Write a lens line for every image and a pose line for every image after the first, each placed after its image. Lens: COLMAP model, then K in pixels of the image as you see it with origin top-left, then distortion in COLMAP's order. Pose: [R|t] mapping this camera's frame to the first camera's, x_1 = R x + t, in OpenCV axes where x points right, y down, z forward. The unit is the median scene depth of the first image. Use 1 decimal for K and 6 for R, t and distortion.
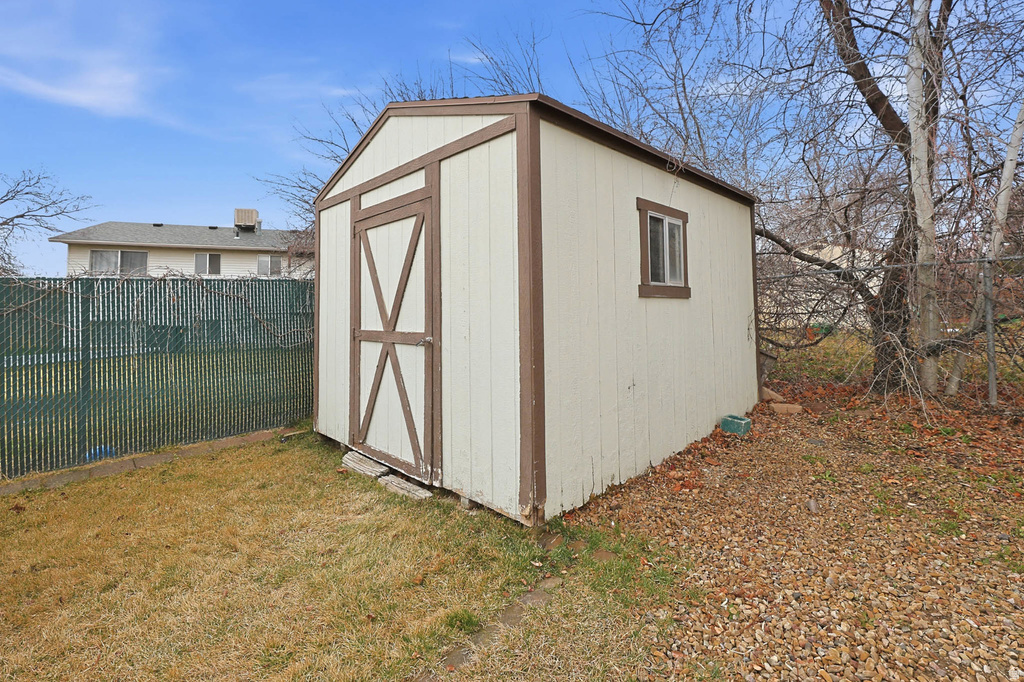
lens RADIAL K [[414.2, 0, 474.5], [0, 414.2, 309.9], [0, 0, 1]] dist [-0.012218, -0.000195]
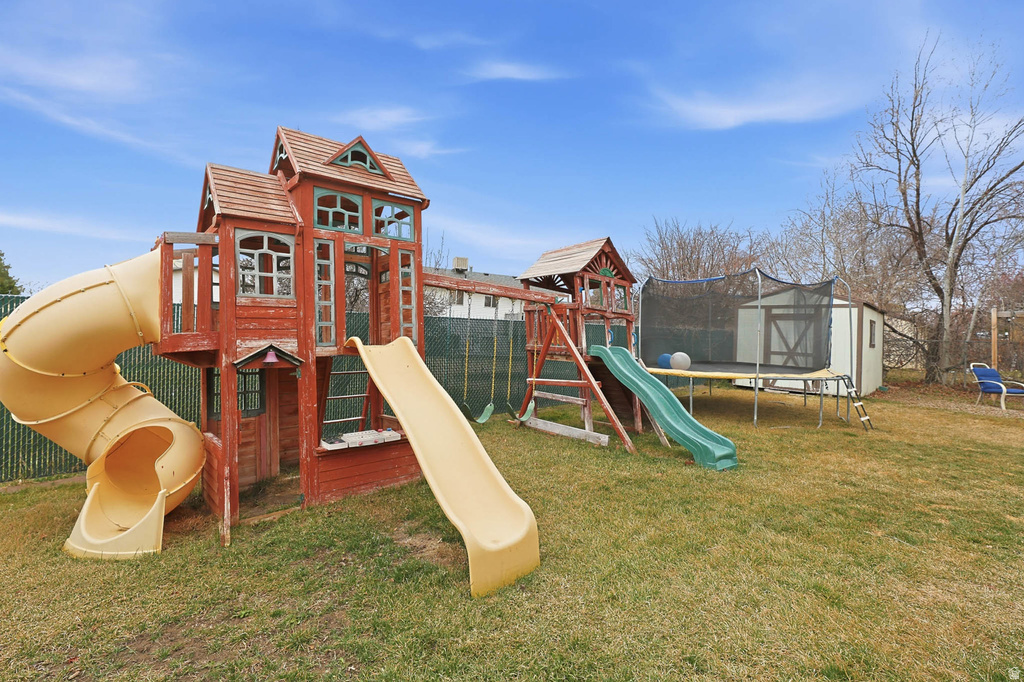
lens RADIAL K [[434.4, 0, 495.7], [0, 434.4, 342.1], [0, 0, 1]] dist [-0.000499, -0.000364]
pose [[0.997040, 0.060039, 0.048019, -2.276008], [-0.060526, 0.998128, 0.008761, 0.064905], [-0.047403, -0.011642, 0.998808, -1.966768]]
